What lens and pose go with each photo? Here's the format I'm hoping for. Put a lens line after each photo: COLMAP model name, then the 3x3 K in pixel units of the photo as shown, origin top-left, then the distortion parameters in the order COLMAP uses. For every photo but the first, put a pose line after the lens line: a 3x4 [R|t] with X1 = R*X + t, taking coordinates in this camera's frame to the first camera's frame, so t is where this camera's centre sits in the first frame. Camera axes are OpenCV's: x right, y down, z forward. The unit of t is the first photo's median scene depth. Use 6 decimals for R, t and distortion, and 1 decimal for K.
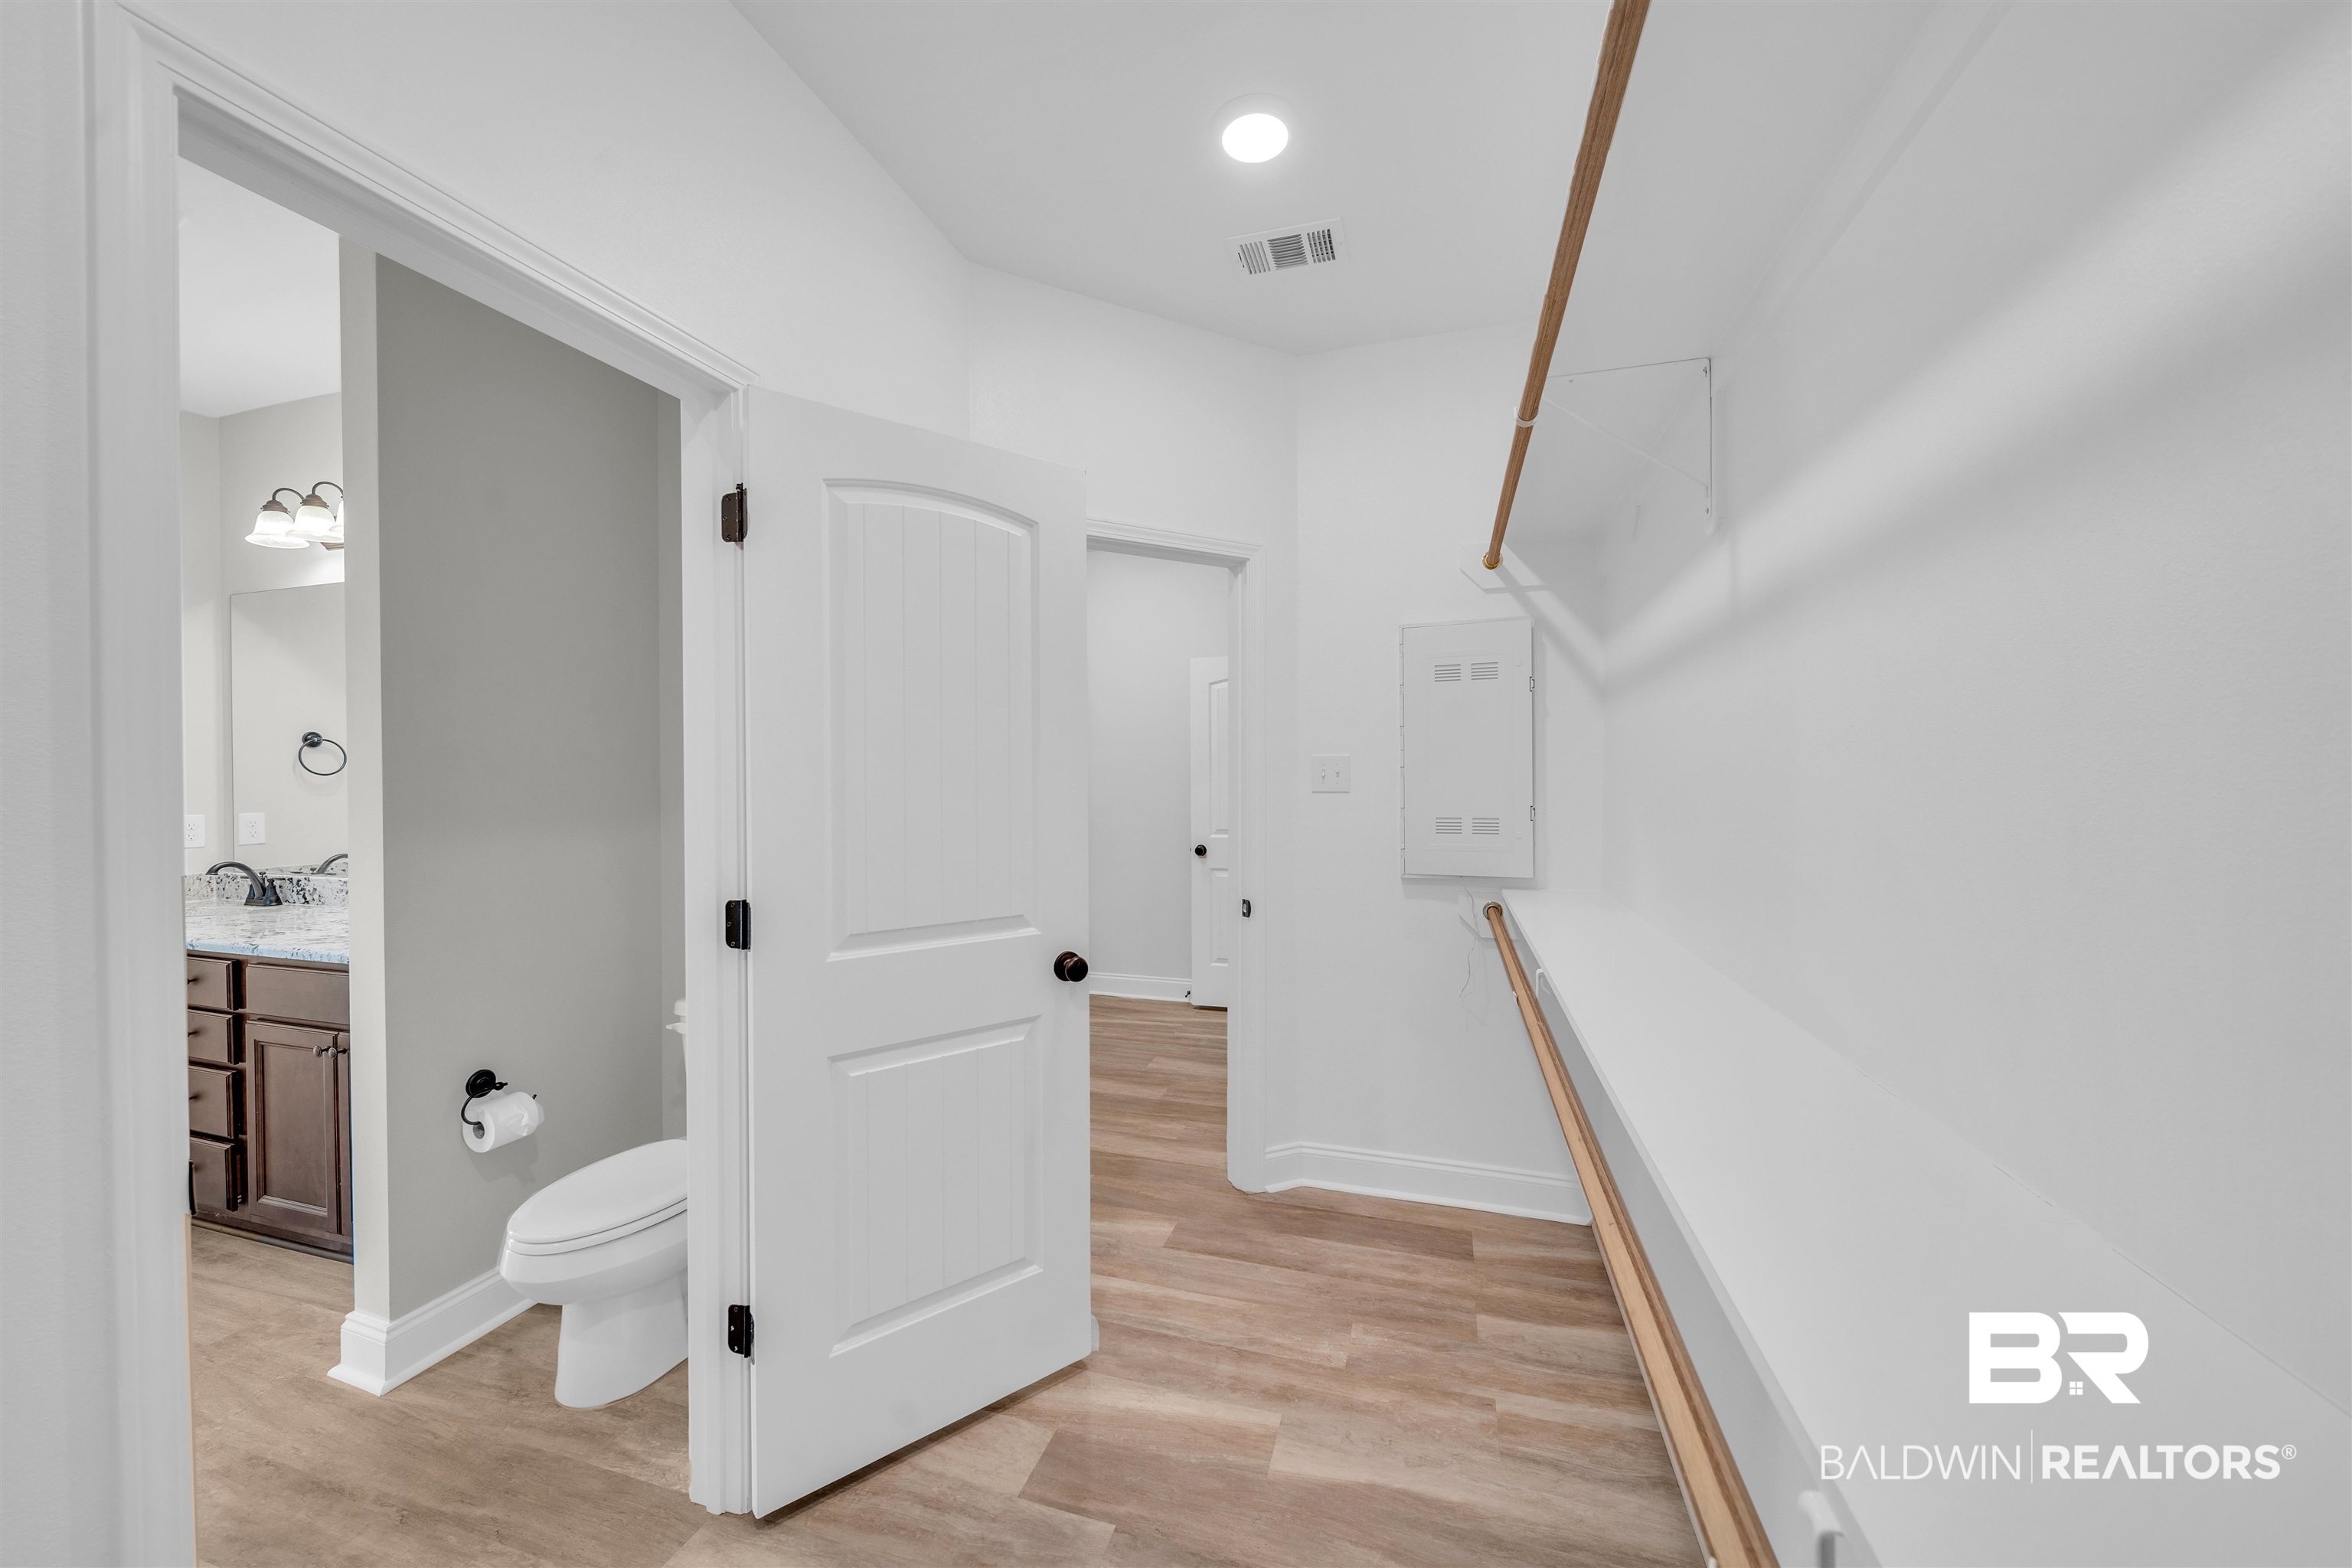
lens RADIAL K [[848.8, 0, 1174.0], [0, 848.8, 780.3], [0, 0, 1]] dist [0.007293, 0.000213]
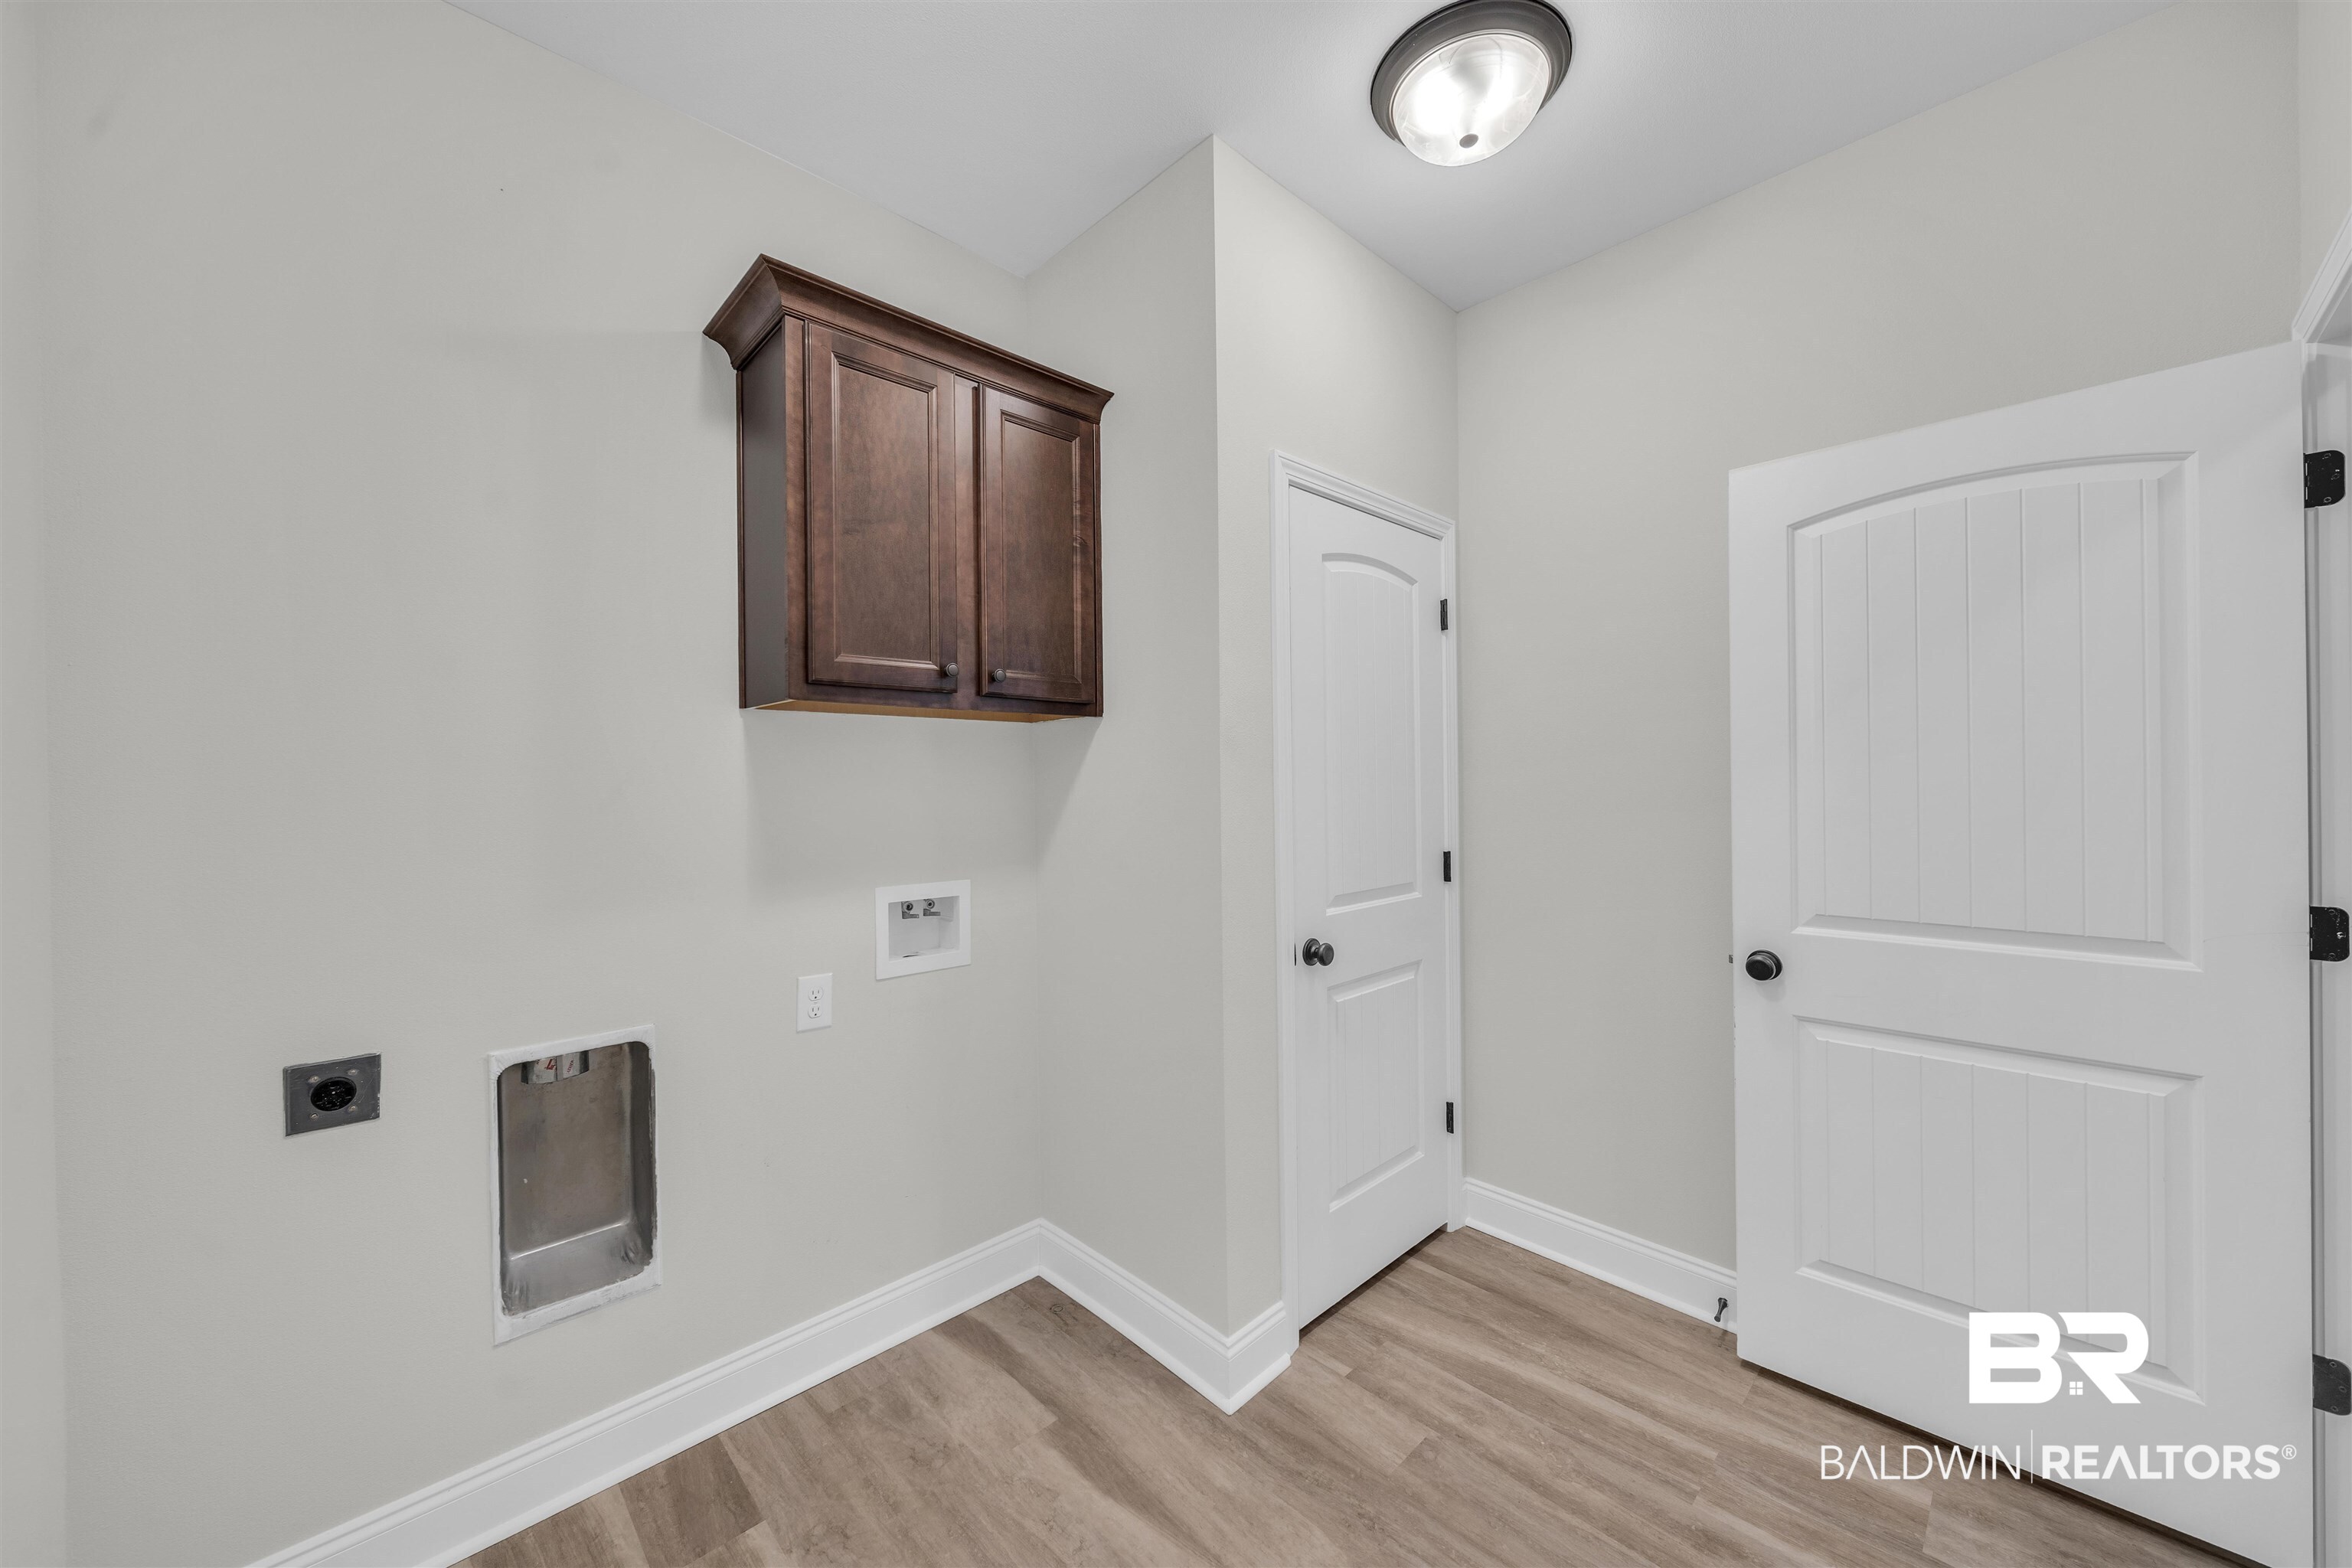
lens RADIAL K [[848.8, 0, 1177.8], [0, 848.8, 779.2], [0, 0, 1]] dist [0.007293, 0.000213]
pose [[0.874020, -0.004463, -0.485869, -0.012257], [0.001683, 0.999980, -0.006159, 0.000715], [0.485887, 0.004565, 0.874010, 0.538260]]
